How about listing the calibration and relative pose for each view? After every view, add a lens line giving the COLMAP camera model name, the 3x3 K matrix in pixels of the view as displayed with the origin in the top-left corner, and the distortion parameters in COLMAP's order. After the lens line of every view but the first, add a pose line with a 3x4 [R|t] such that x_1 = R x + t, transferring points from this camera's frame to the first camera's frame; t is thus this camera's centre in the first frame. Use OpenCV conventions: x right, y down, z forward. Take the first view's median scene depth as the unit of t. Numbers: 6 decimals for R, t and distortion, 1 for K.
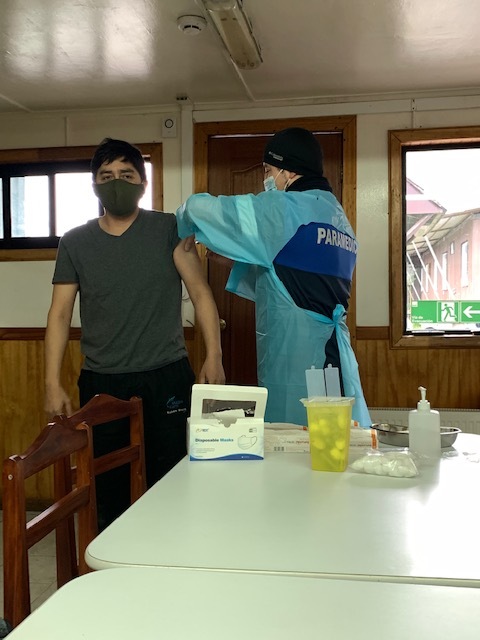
lens RADIAL K [[748.2, 0, 249.0], [0, 748.2, 318.7], [0, 0, 1]] dist [0.026055, 0.000000]
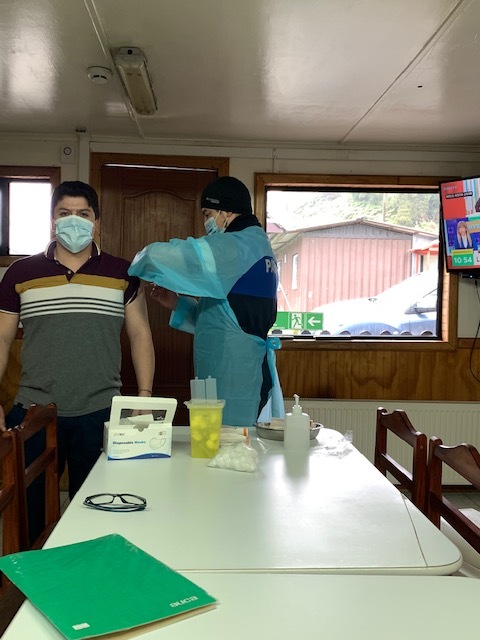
lens RADIAL K [[623.1, 0, 243.4], [0, 623.1, 320.6], [0, 0, 1]] dist [0.056264, 0.000000]
pose [[0.977558, 0.022965, 0.209410, -0.040913], [-0.027616, 0.999432, 0.019316, -0.027775], [-0.208848, -0.024666, 0.977637, -0.003703]]
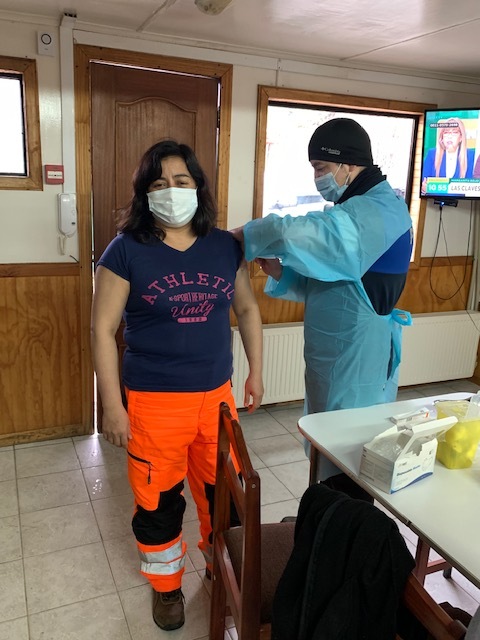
lens RADIAL K [[541.5, 0, 243.9], [0, 541.5, 308.2], [0, 0, 1]] dist [0.000677, -0.011359]
pose [[0.843120, -0.076224, 0.532296, -0.288548], [-0.040452, 0.978106, 0.204136, -0.088943], [-0.536202, -0.193643, 0.821577, 0.284000]]
